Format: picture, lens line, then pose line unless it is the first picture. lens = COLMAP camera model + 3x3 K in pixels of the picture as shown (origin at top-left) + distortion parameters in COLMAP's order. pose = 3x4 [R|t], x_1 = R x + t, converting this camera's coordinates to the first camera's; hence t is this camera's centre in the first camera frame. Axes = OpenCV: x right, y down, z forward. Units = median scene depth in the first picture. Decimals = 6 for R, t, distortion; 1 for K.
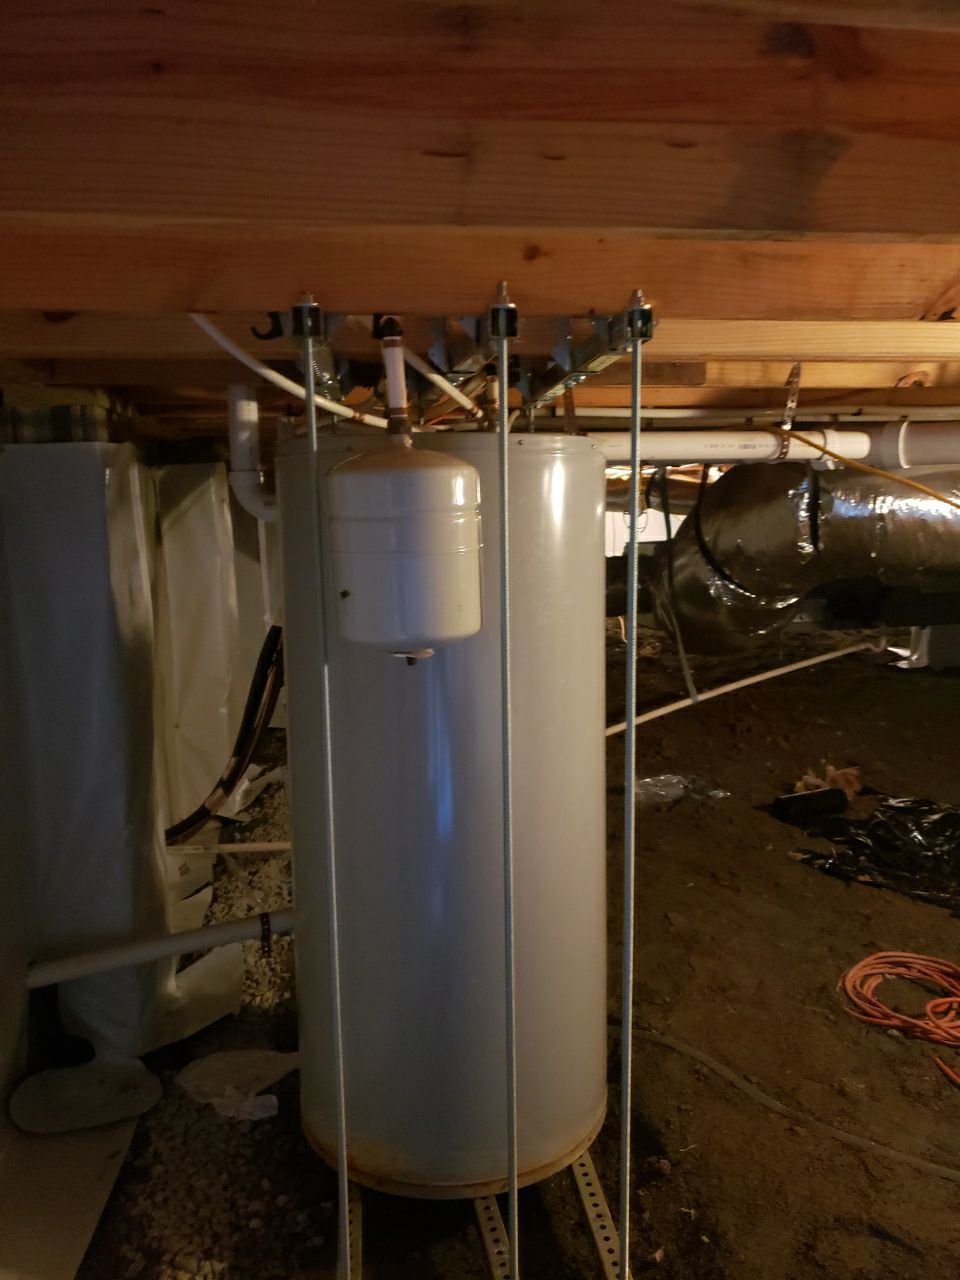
lens RADIAL K [[1043.6, 0, 480.0], [0, 1043.6, 640.0], [0, 0, 1]] dist [0.003803, 0.101914]
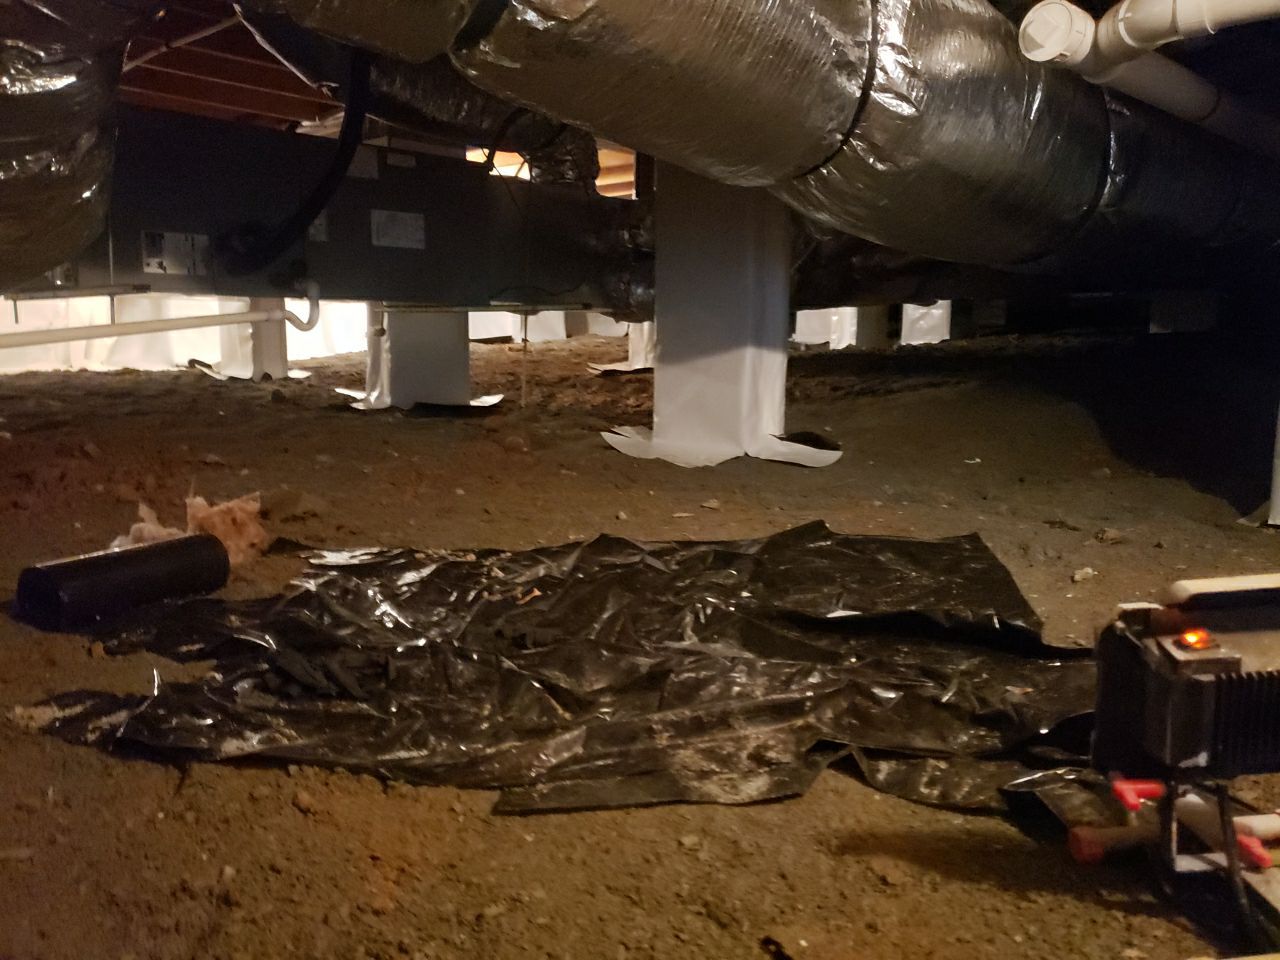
lens RADIAL K [[1043.6, 0, 640.0], [0, 1043.6, 480.0], [0, 0, 1]] dist [0.003803, 0.101914]
pose [[0.802016, -0.051663, 0.595065, 0.046662], [0.057776, 0.998291, 0.008802, 0.025274], [-0.594502, 0.027321, 0.803630, 0.111778]]
